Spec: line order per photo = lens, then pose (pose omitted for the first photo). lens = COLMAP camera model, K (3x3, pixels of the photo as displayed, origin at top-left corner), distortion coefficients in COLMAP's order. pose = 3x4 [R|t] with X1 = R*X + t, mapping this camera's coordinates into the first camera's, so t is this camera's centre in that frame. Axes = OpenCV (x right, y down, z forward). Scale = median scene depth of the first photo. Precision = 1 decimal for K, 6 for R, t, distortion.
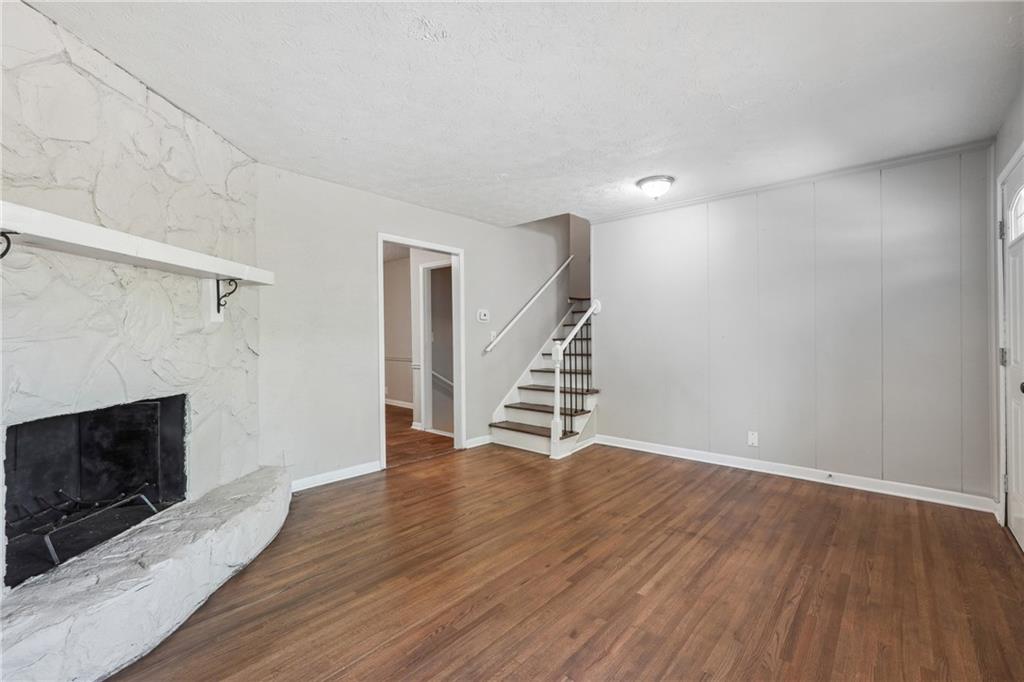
lens RADIAL K [[444.4, 0, 510.2], [0, 444.4, 336.9], [0, 0, 1]] dist [-0.007415, 0.000182]
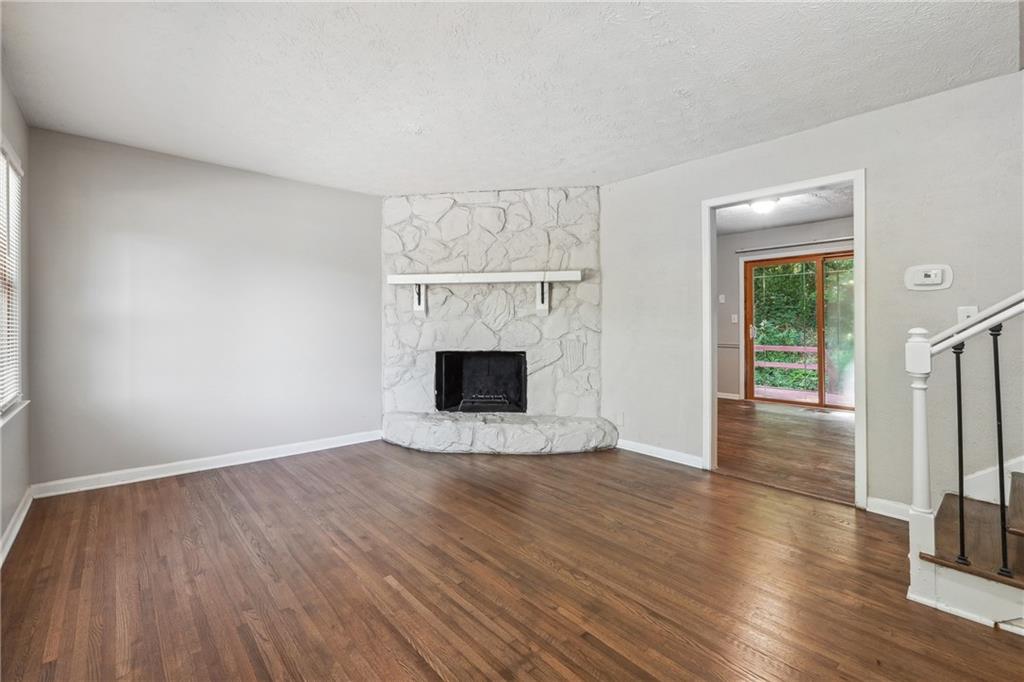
lens RADIAL K [[444.4, 0, 491.2], [0, 444.4, 319.1], [0, 0, 1]] dist [-0.007415, 0.000182]
pose [[-0.141434, 0.001153, -0.989947, 1.033690], [0.000880, 0.999999, 0.001039, -0.001010], [0.989947, -0.000724, -0.141435, 1.137090]]
